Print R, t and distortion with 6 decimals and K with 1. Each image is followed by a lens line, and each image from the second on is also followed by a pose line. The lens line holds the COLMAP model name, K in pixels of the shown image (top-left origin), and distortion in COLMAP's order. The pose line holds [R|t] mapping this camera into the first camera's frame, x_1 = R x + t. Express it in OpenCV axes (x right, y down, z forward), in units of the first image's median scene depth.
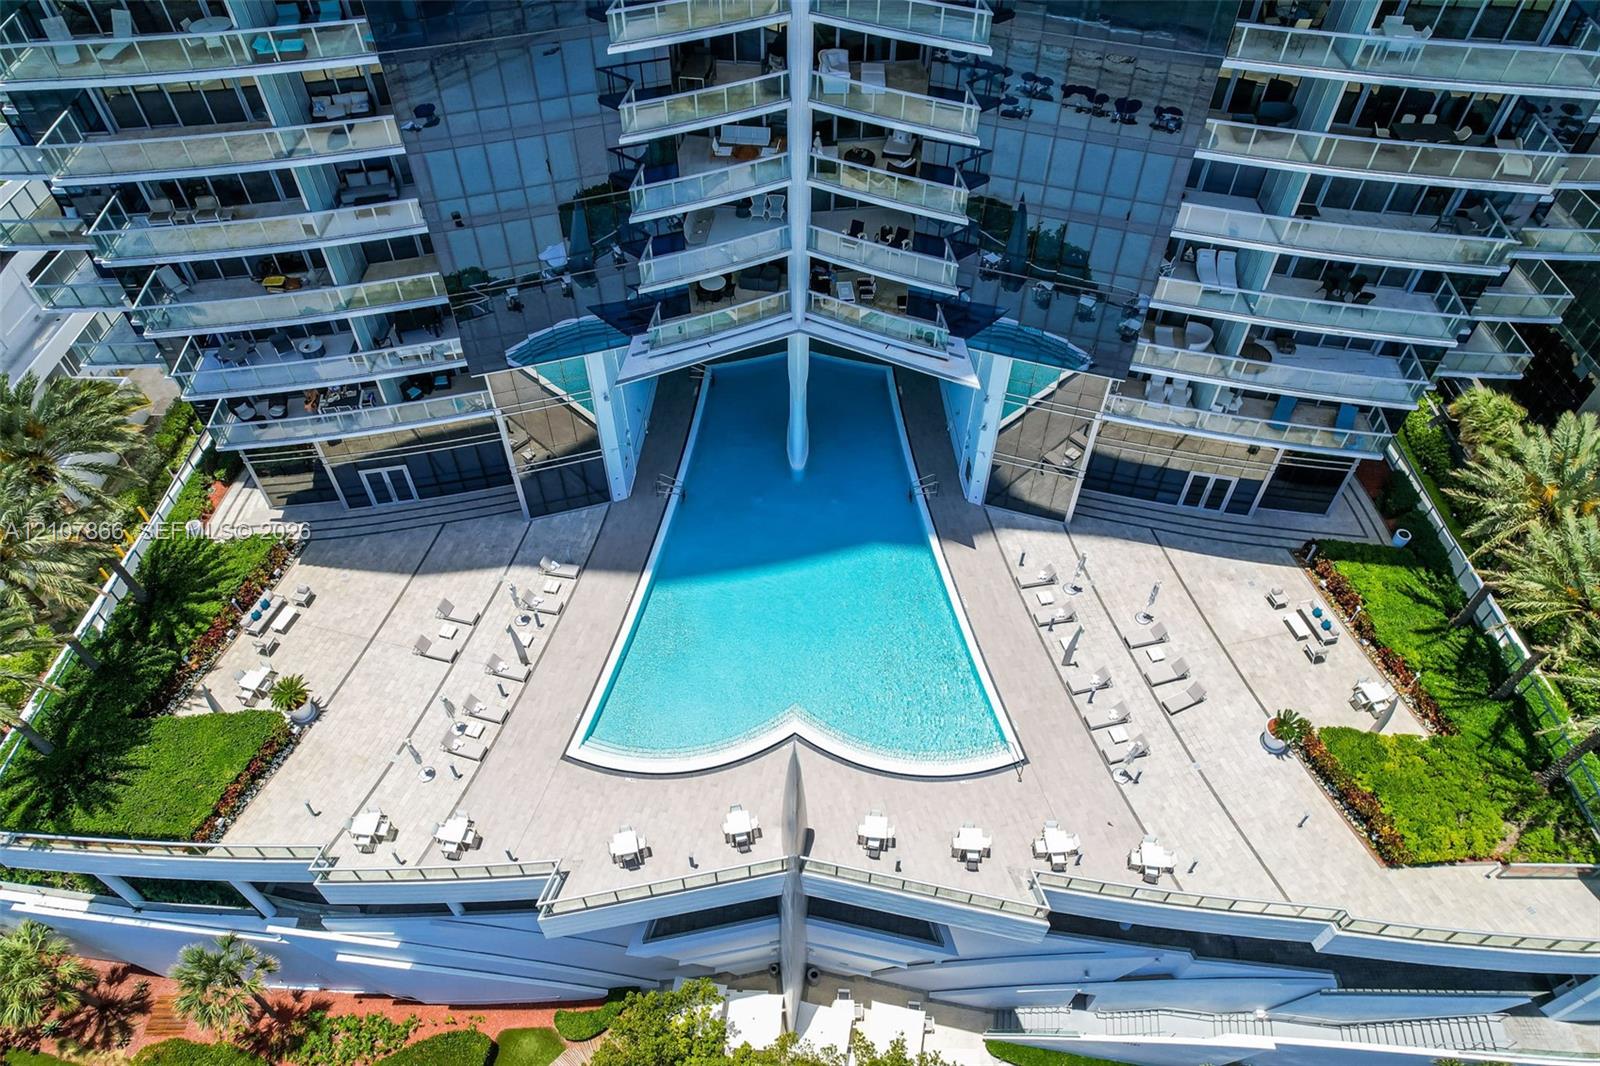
lens RADIAL K [[989.7, 0, 798.9], [0, 989.7, 532.5], [0, 0, 1]] dist [0.003879, 0.001925]
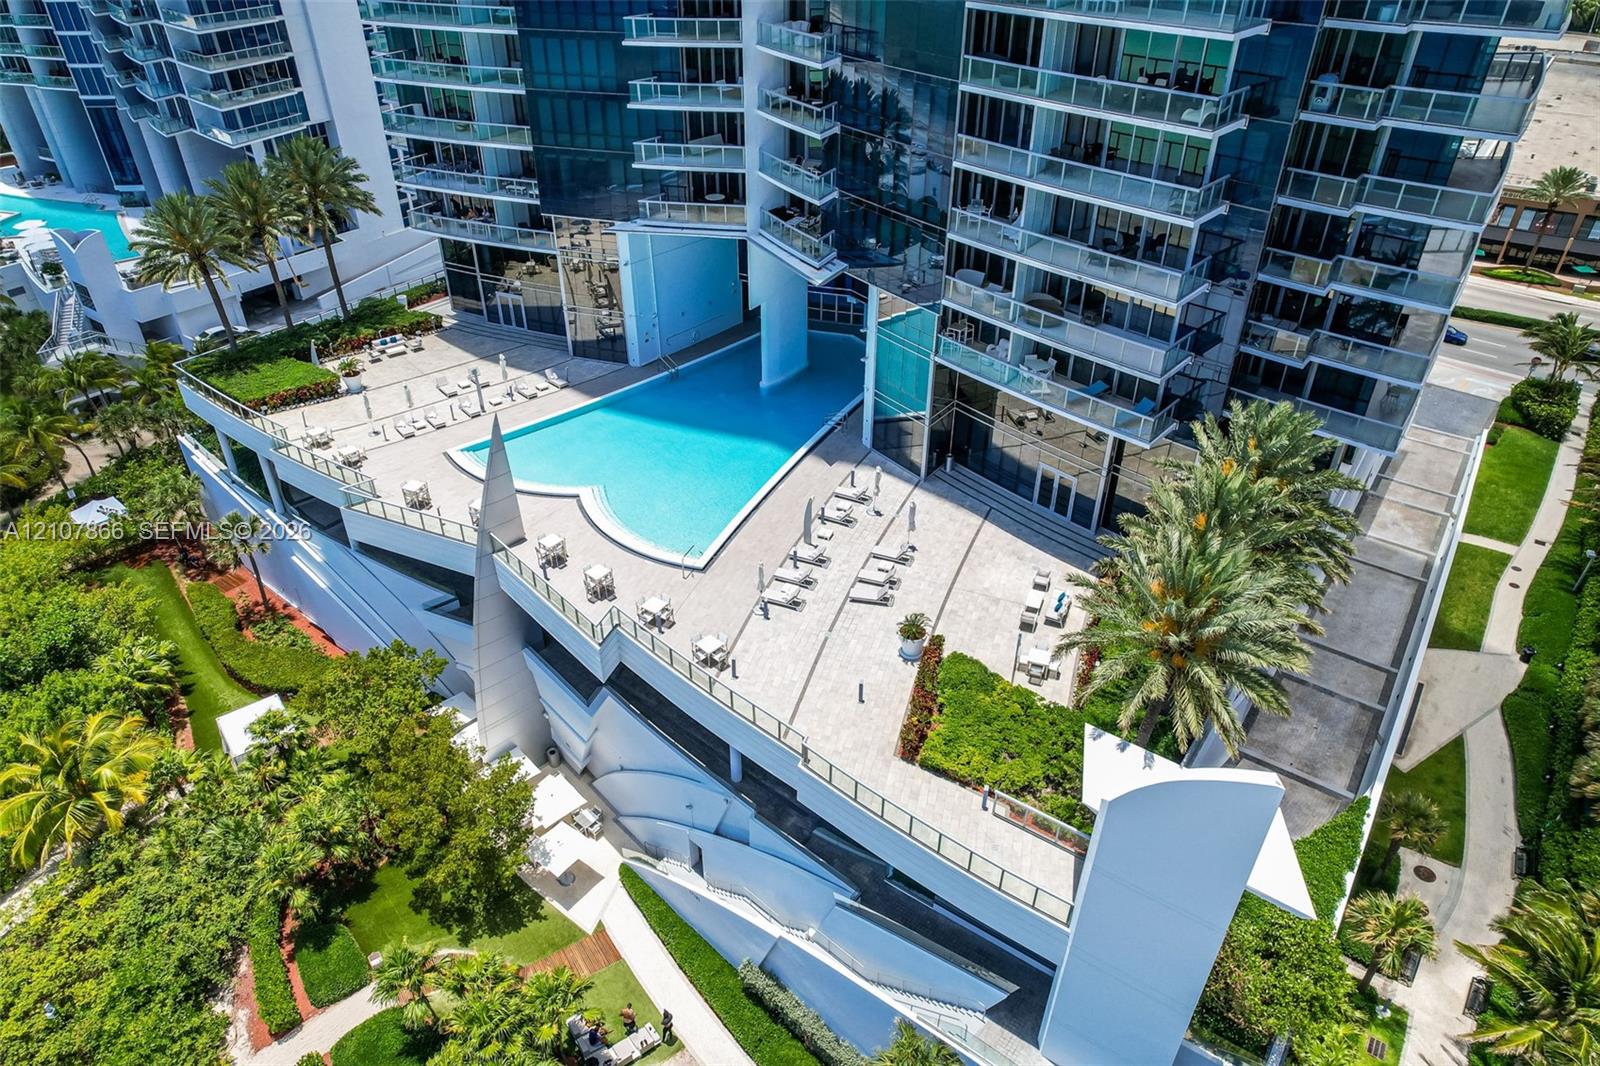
lens RADIAL K [[989.7, 0, 797.9], [0, 989.7, 530.8], [0, 0, 1]] dist [0.003879, 0.001925]
pose [[0.815461, 0.326054, -0.478239, 0.735333], [-0.431751, 0.892951, -0.127395, 0.249453], [0.385507, 0.310366, 0.868941, 0.038976]]
